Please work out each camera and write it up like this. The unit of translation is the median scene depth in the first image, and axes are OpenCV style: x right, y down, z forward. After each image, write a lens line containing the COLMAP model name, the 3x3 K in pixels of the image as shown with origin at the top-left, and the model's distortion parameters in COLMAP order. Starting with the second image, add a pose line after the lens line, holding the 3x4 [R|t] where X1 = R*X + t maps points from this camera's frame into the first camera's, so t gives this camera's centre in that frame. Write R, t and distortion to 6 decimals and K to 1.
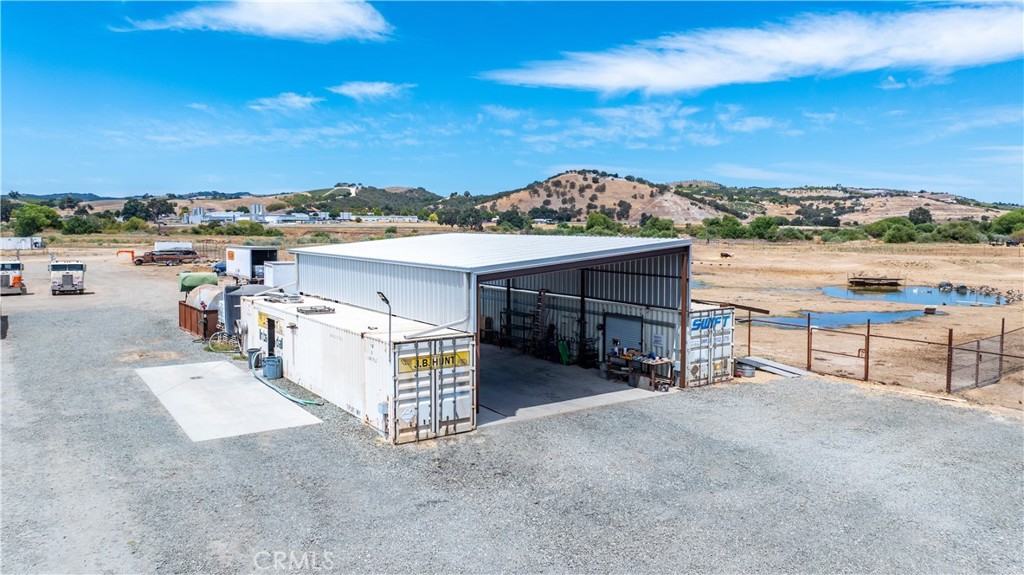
lens RADIAL K [[740.6, 0, 512.0], [0, 740.6, 287.5], [0, 0, 1]] dist [-0.023080, 0.005664]
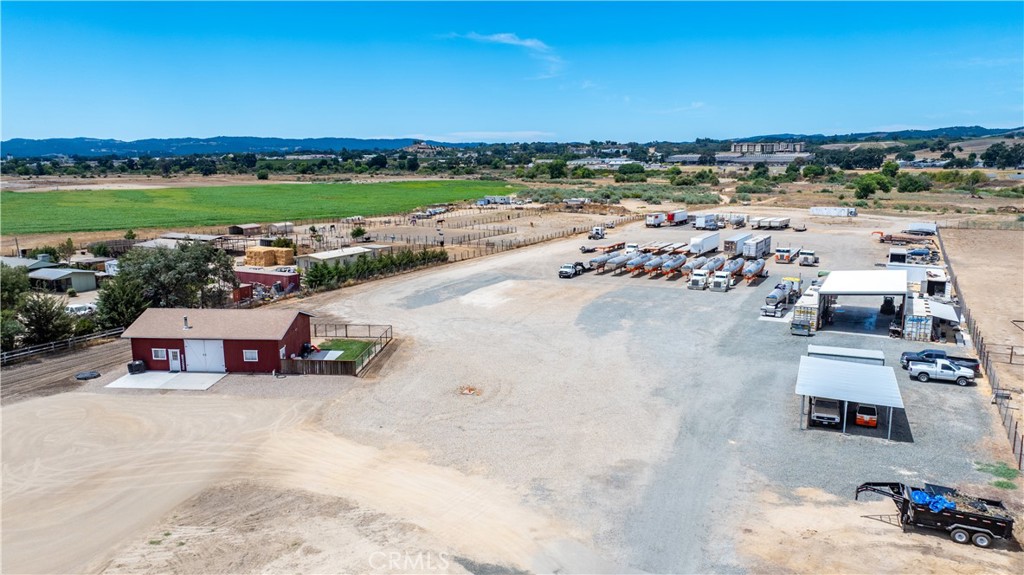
lens RADIAL K [[717.5, 0, 512.0], [0, 717.5, 287.5], [0, 0, 1]] dist [-0.025148, 0.001453]
pose [[0.466656, 0.150142, -0.871602, 0.867369], [-0.068428, 0.988661, 0.133670, -0.154886], [0.881788, -0.002736, 0.471638, -0.789300]]
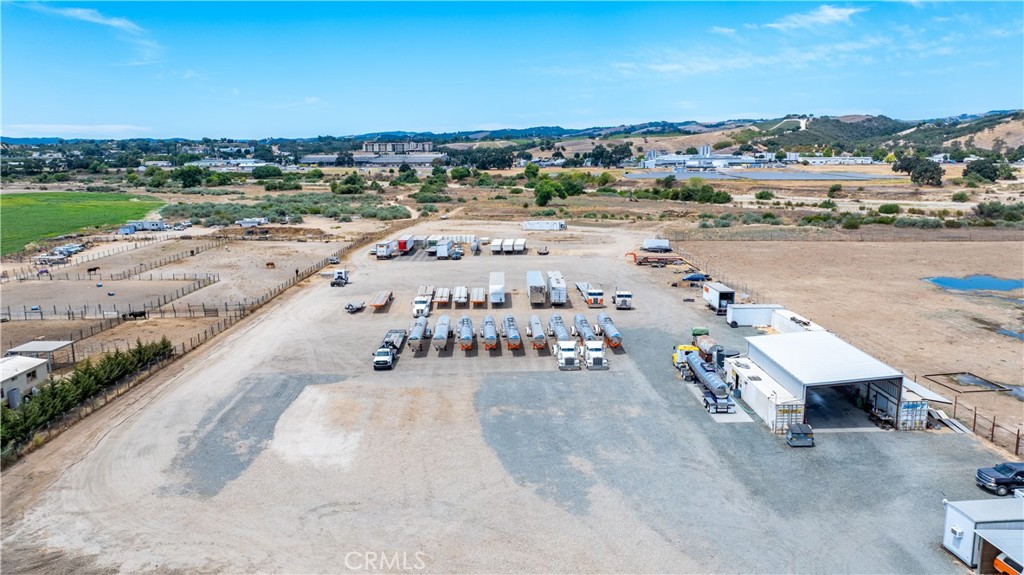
lens RADIAL K [[740.6, 0, 512.0], [0, 740.6, 287.5], [0, 0, 1]] dist [-0.023080, 0.005664]
pose [[0.836846, 0.089872, -0.540011, 0.190316], [-0.039480, 0.993772, 0.104209, -0.241178], [0.546013, -0.065887, 0.835182, -0.775491]]
